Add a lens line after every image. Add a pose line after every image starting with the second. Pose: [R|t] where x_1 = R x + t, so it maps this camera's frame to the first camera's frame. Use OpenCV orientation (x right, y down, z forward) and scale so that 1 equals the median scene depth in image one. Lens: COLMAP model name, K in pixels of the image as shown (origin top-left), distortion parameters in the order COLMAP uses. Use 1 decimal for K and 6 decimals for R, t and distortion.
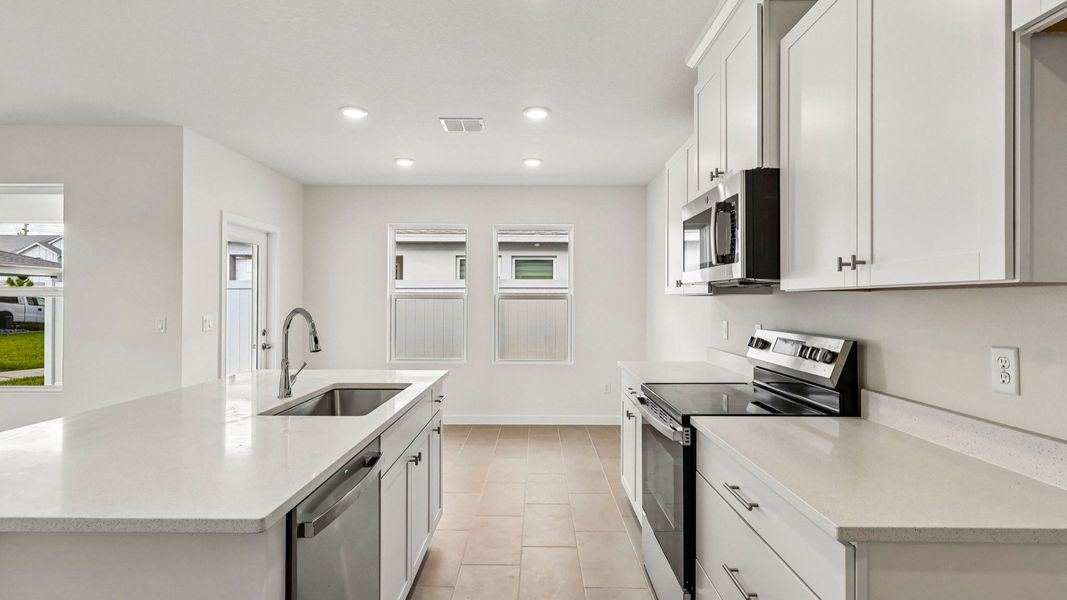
lens RADIAL K [[518.5, 0, 533.5], [0, 518.5, 300.0], [0, 0, 1]] dist [-0.002080, 0.000040]
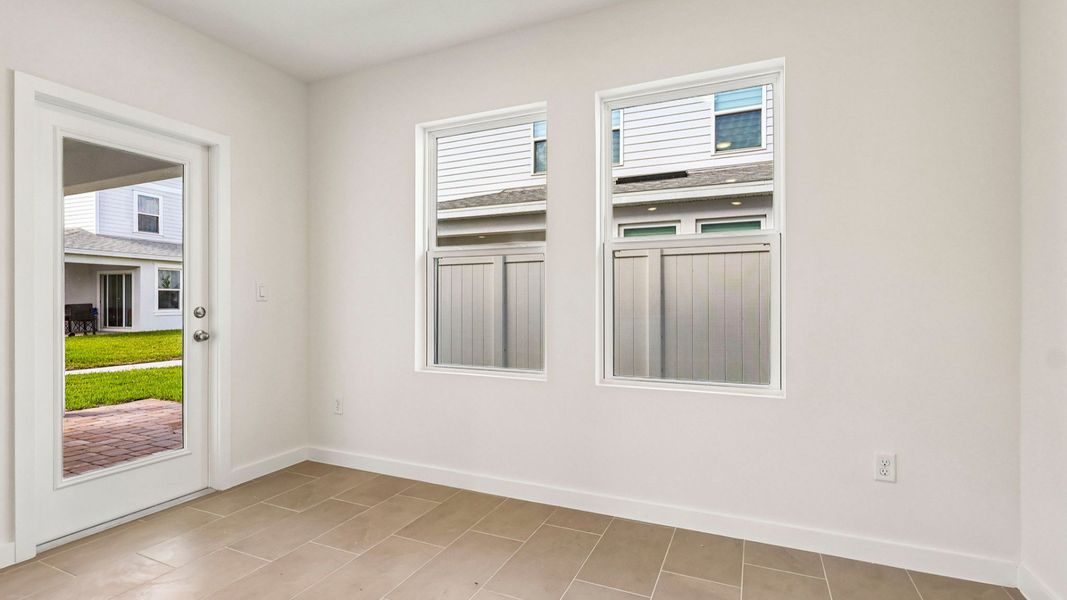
lens RADIAL K [[499.4, 0, 535.1], [0, 499.4, 302.9], [0, 0, 1]] dist [0.001704, 0.000030]
pose [[0.915820, -0.003187, -0.401577, 0.072231], [0.005595, 0.999973, 0.004825, 0.059214], [0.401551, -0.006665, 0.915812, 0.734740]]
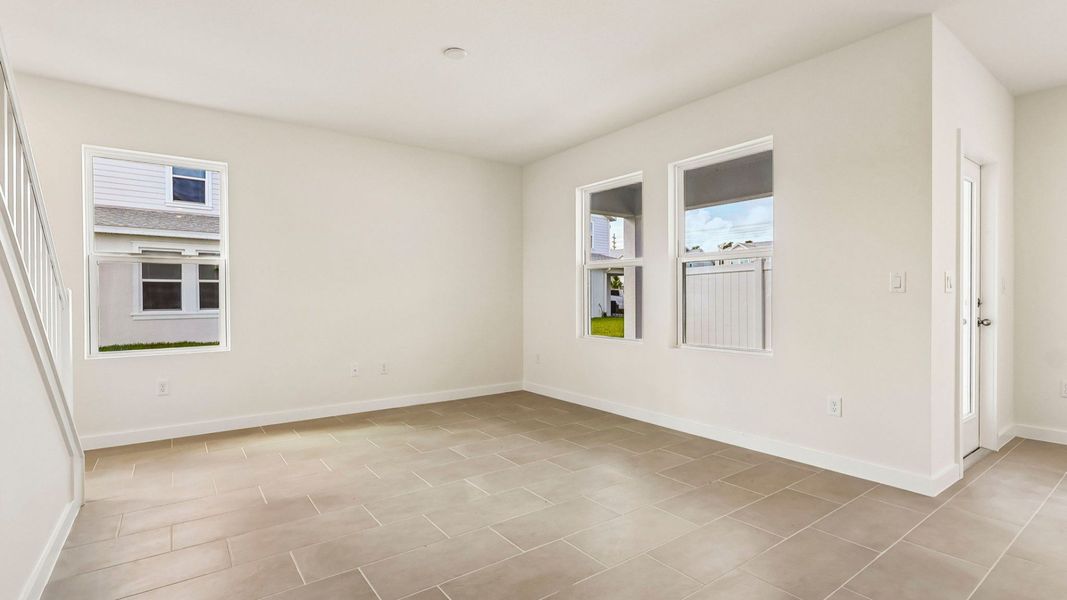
lens RADIAL K [[492.4, 0, 533.5], [0, 492.4, 300.0], [0, 0, 1]] dist [-0.000148, -0.000075]
pose [[0.599506, -0.001957, -0.800368, -0.399442], [0.009245, 0.999947, 0.004480, 0.058075], [0.800317, -0.010085, 0.599493, 0.105707]]
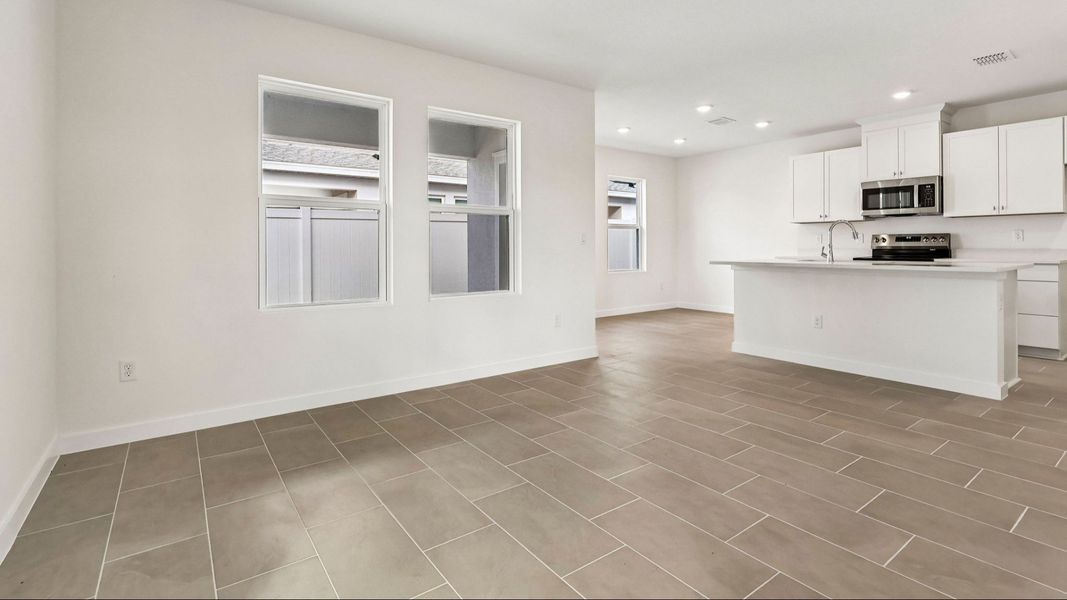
lens RADIAL K [[490.0, 0, 531.9], [0, 490.0, 245.7], [0, 0, 1]] dist [-0.000262, -0.000256]
pose [[0.803594, -0.006744, 0.595140, -1.369761], [0.005241, 0.999977, 0.004256, 0.054585], [-0.595155, -0.000301, 0.803611, 0.061060]]
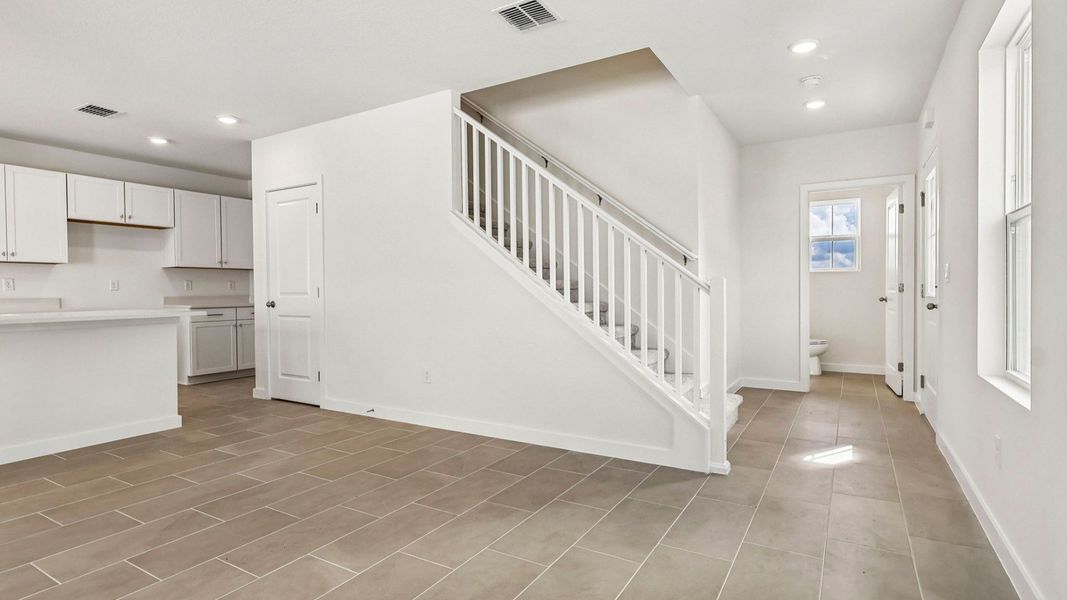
lens RADIAL K [[533.3, 0, 533.5], [0, 533.3, 300.0], [0, 0, 1]] dist [0.001270, -0.000051]
pose [[-0.861968, -0.006252, 0.506925, -1.363661], [0.004415, 0.999793, 0.019838, 0.057552], [-0.506944, 0.019338, -0.861762, 0.756082]]
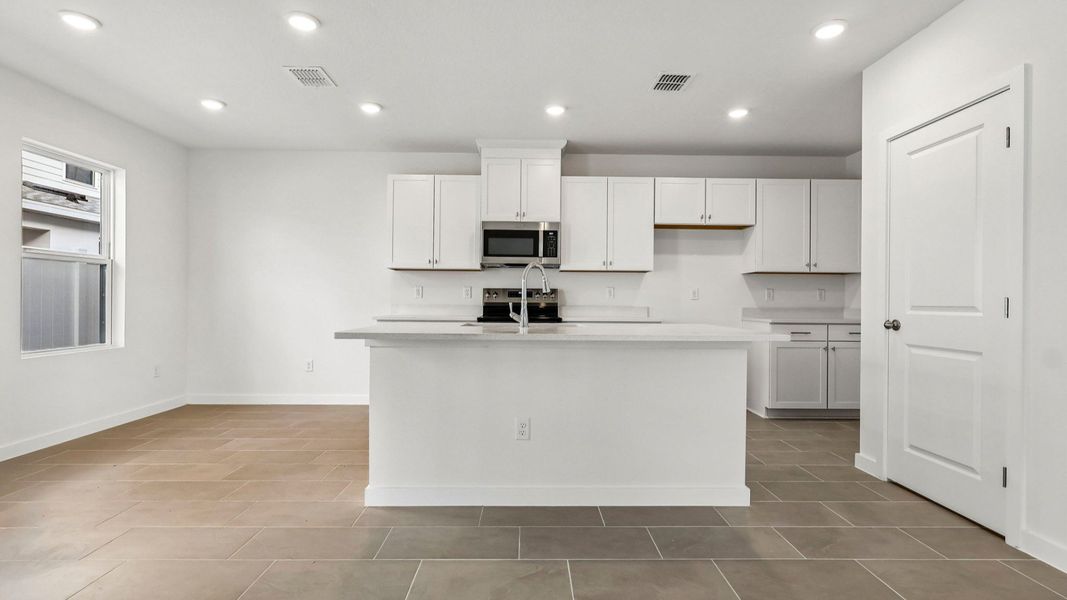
lens RADIAL K [[505.6, 0, 533.5], [0, 505.6, 300.0], [0, 0, 1]] dist [-0.000883, -0.000479]
pose [[-0.020966, -0.001643, 0.999779, -0.919480], [-0.010332, 0.999946, 0.001426, 0.058425], [-0.999727, -0.010299, -0.020982, 0.522121]]
